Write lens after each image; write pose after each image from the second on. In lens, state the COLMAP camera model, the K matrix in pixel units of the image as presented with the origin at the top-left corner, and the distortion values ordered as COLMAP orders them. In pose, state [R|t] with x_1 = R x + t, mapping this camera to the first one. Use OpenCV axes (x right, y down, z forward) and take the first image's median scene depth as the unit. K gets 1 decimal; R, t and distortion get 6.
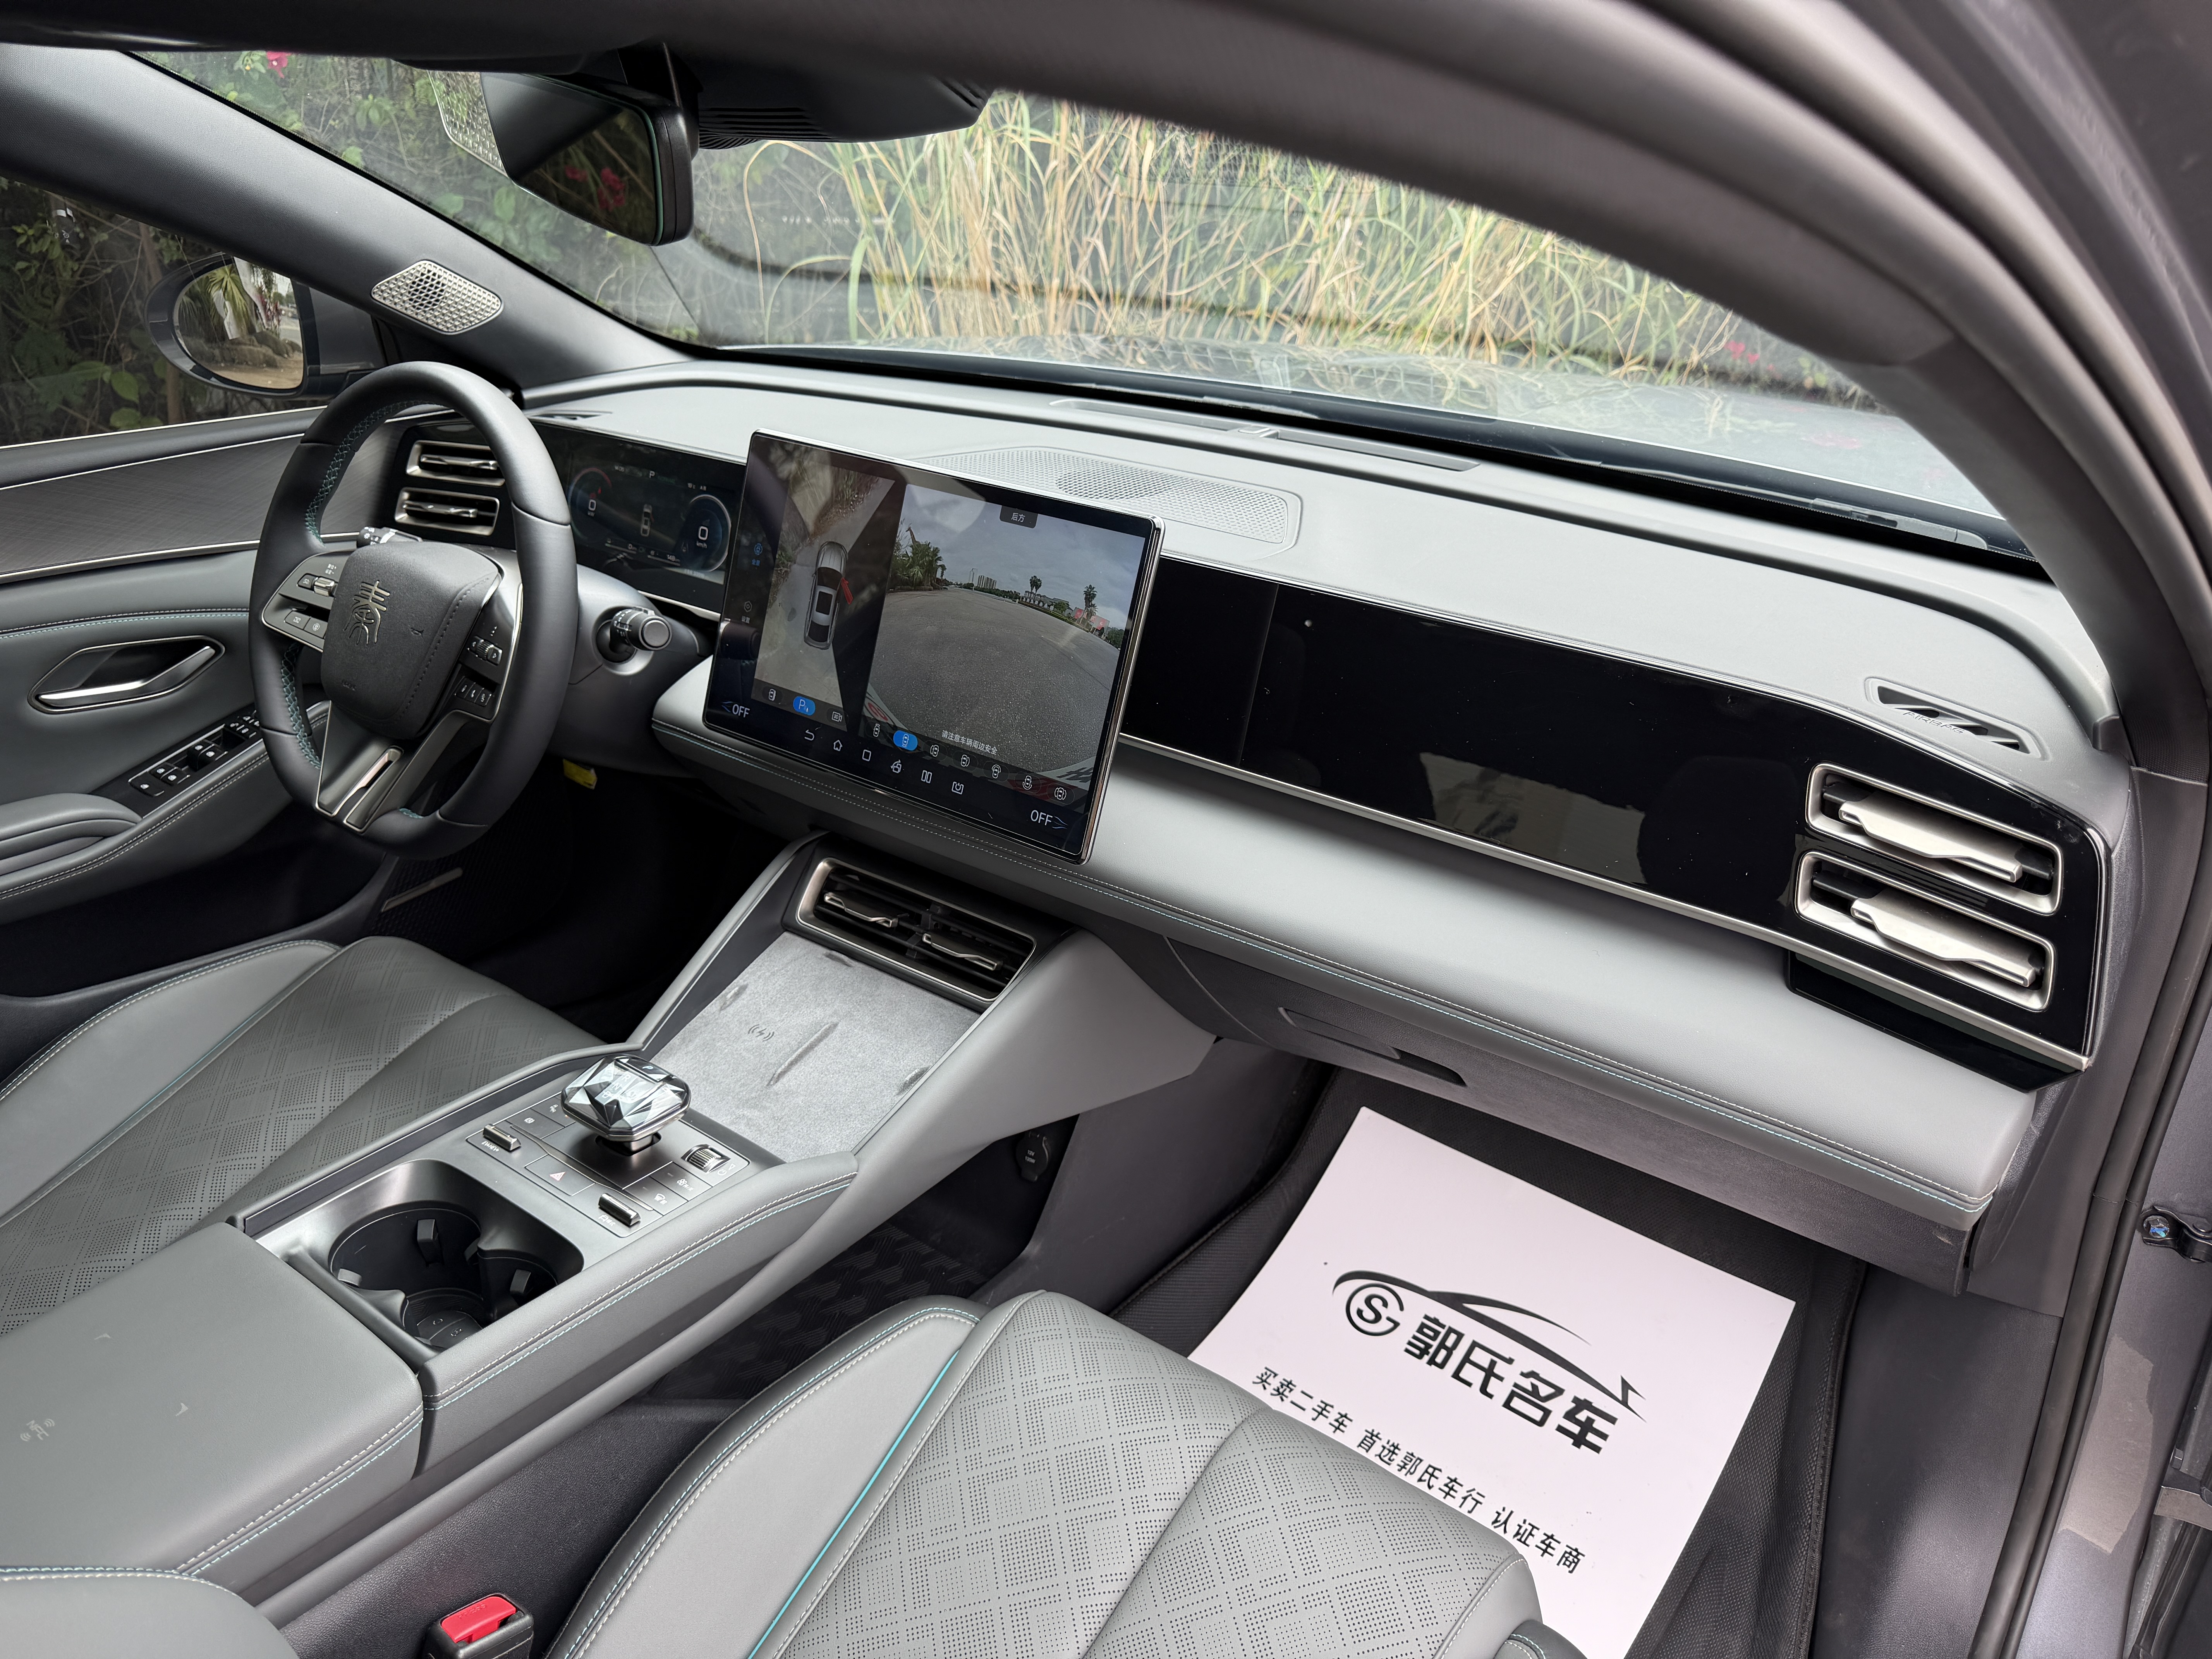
lens RADIAL K [[1552.7, 0, 1085.7], [0, 1552.7, 819.2], [0, 0, 1]] dist [0.129587, -0.318045]
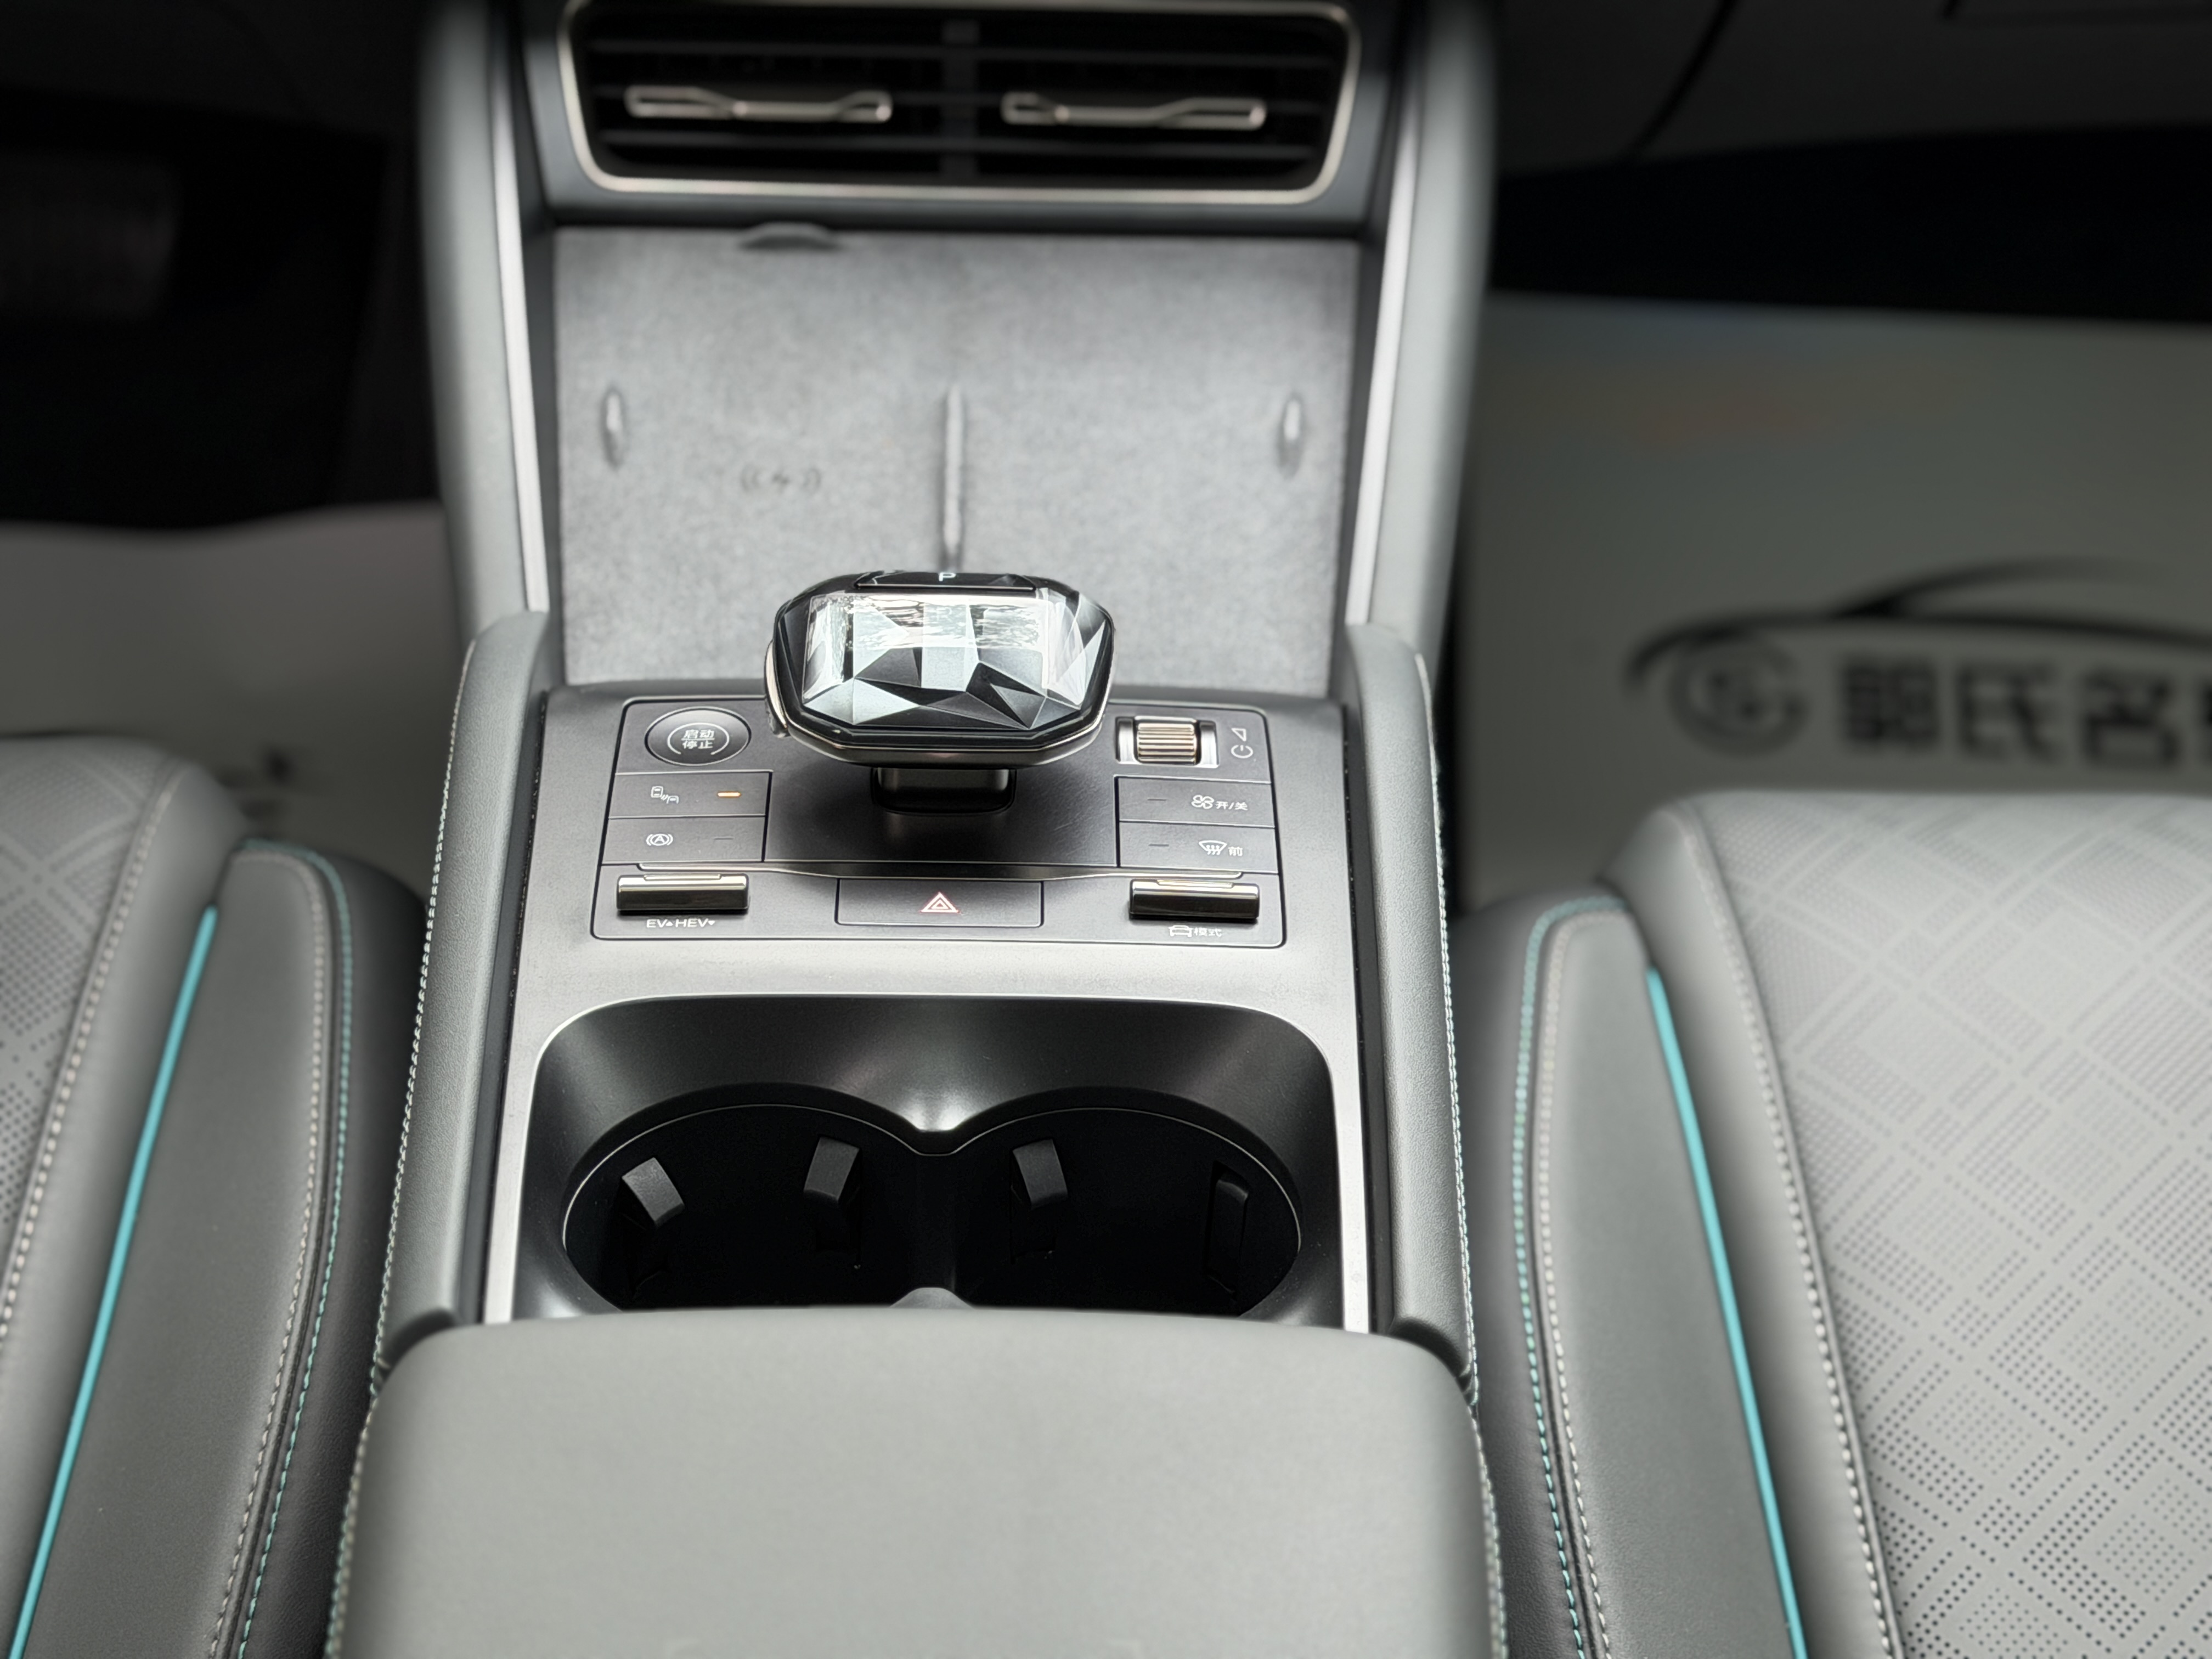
lens RADIAL K [[4243.3, 0, 1106.0], [0, 4243.3, 829.5], [0, 0, 1]] dist [0.101046, 0.290906]
pose [[0.793001, -0.371410, 0.482912, -0.646076], [0.246825, 0.920571, 0.302699, -0.067375], [-0.556980, -0.120846, 0.821687, 0.139361]]
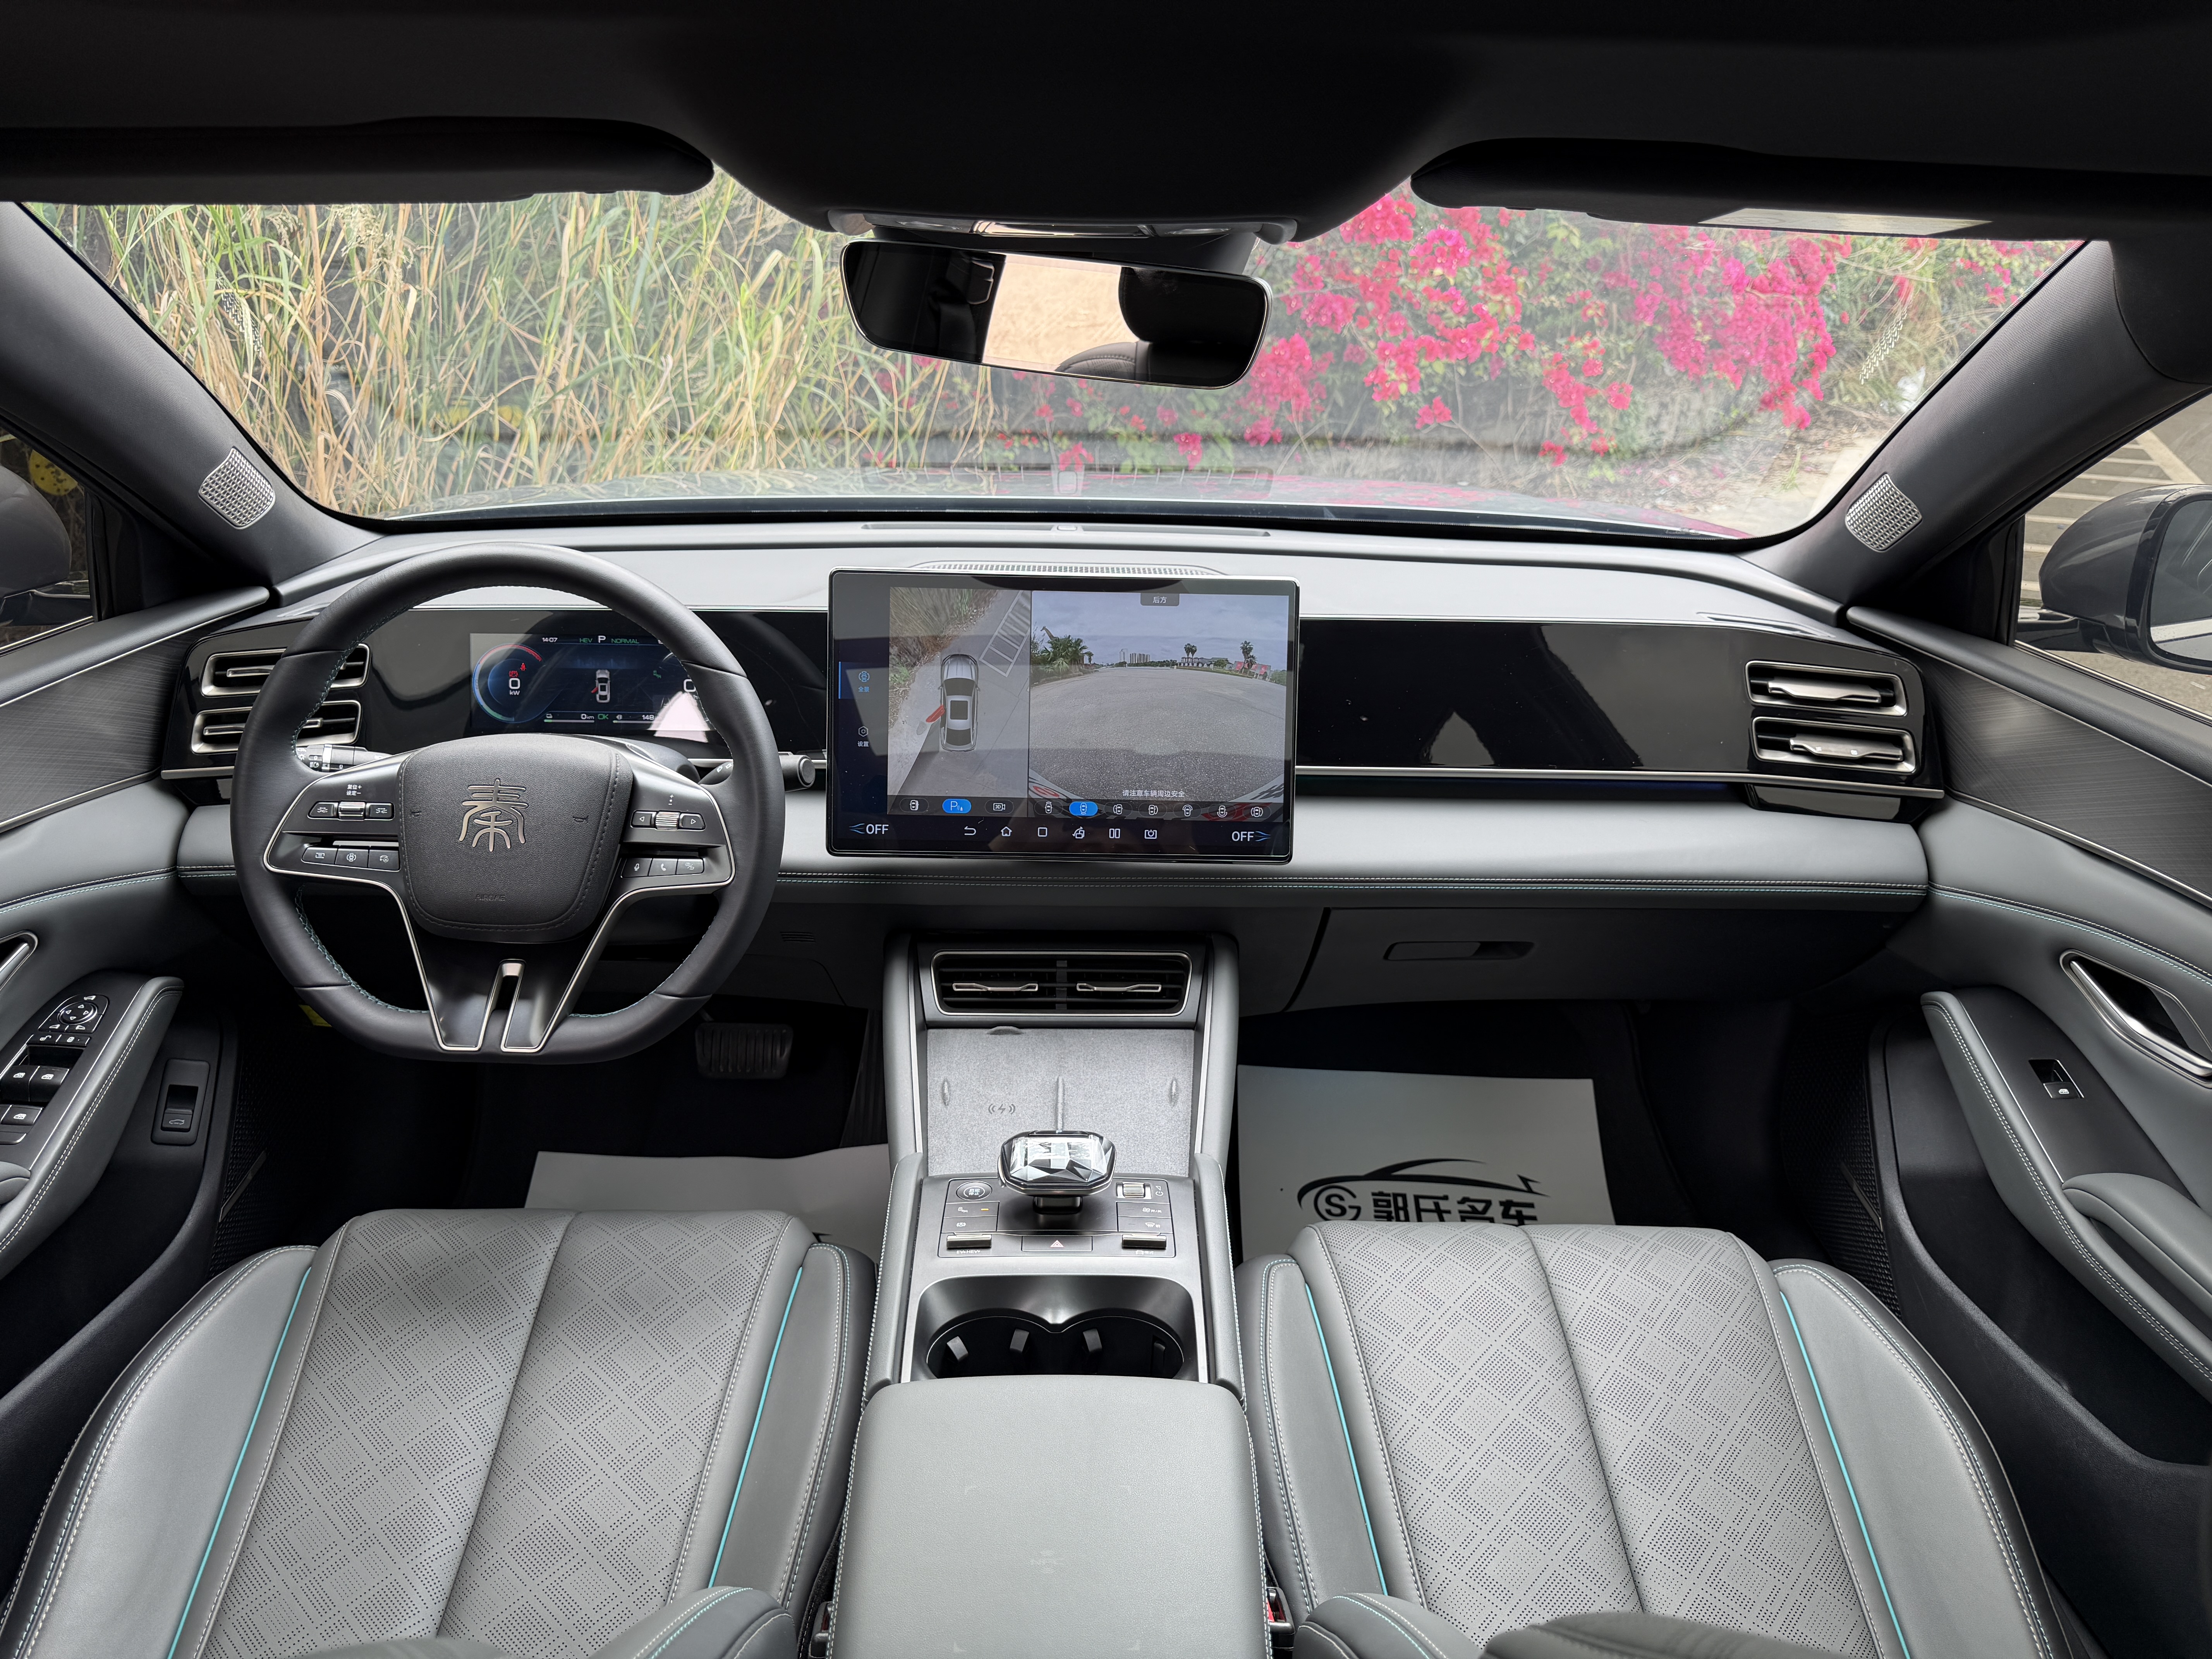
lens RADIAL K [[1552.7, 0, 1085.7], [0, 1552.7, 819.2], [0, 0, 1]] dist [0.129587, -0.318045]
pose [[0.797370, -0.217387, 0.562978, -0.712376], [0.258871, 0.965891, 0.006317, -0.047004], [-0.545149, 0.140702, 0.826448, 0.057759]]
